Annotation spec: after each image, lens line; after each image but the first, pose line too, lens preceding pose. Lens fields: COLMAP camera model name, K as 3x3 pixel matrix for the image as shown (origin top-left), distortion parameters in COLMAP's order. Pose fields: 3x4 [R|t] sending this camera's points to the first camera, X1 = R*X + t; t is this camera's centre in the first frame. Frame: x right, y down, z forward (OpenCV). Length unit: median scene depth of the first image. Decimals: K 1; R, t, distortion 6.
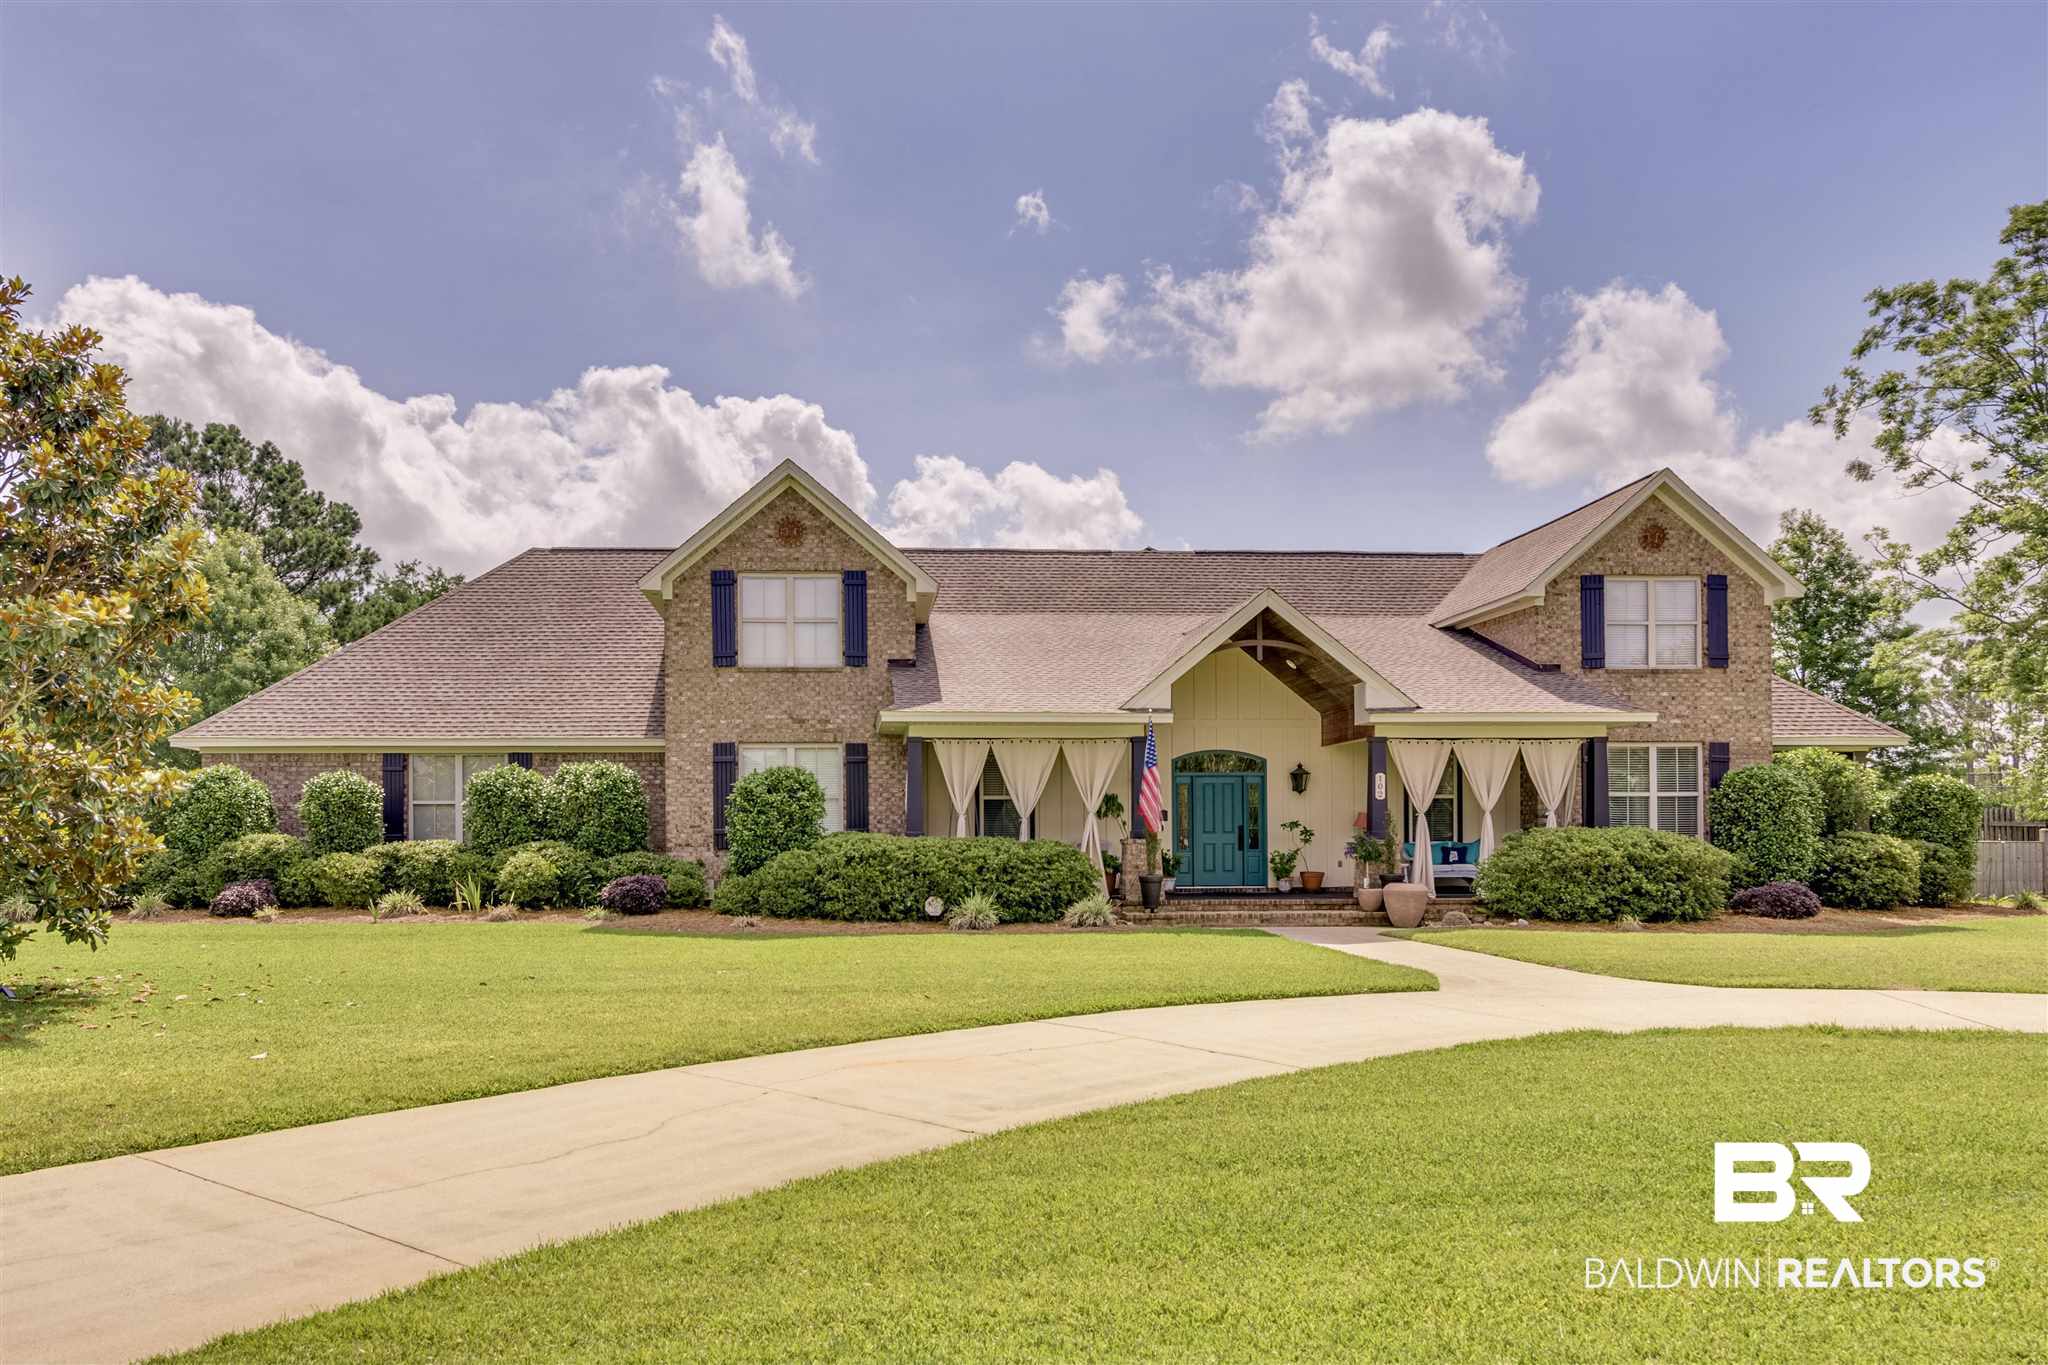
lens RADIAL K [[988.1, 0, 1024.4], [0, 988.1, 690.6], [0, 0, 1]] dist [0.003491, -0.000029]
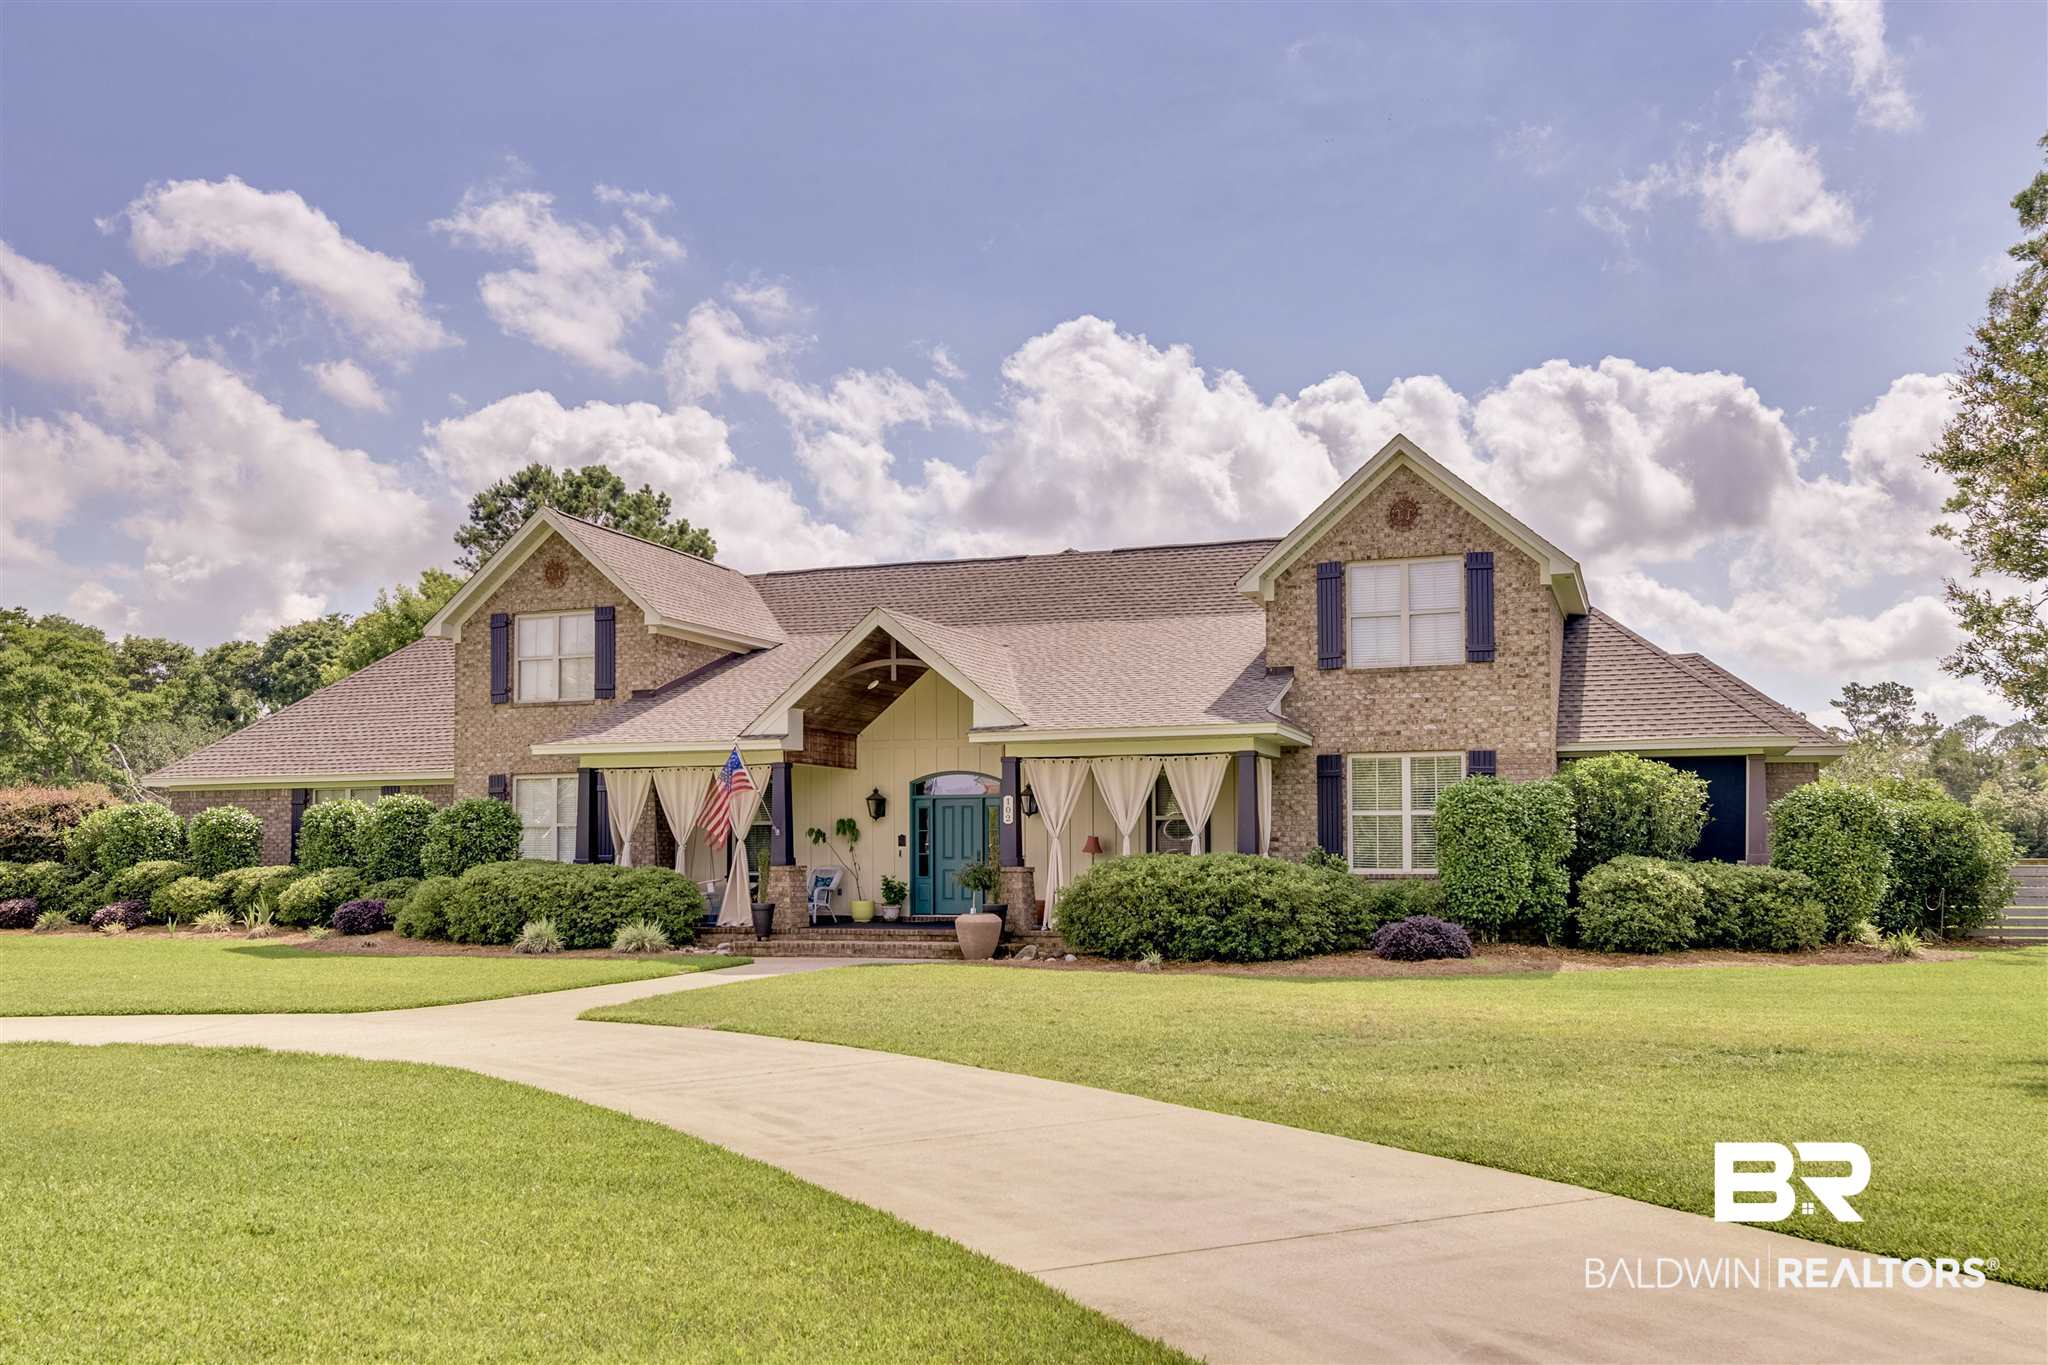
lens RADIAL K [[1064.9, 0, 1025.7], [0, 1064.9, 682.3], [0, 0, 1]] dist [0.002249, -0.001500]
pose [[0.968825, -0.042048, -0.244152, 0.543003], [0.037587, 0.999031, -0.022904, 0.000402], [0.244878, 0.013012, 0.969466, 0.023389]]
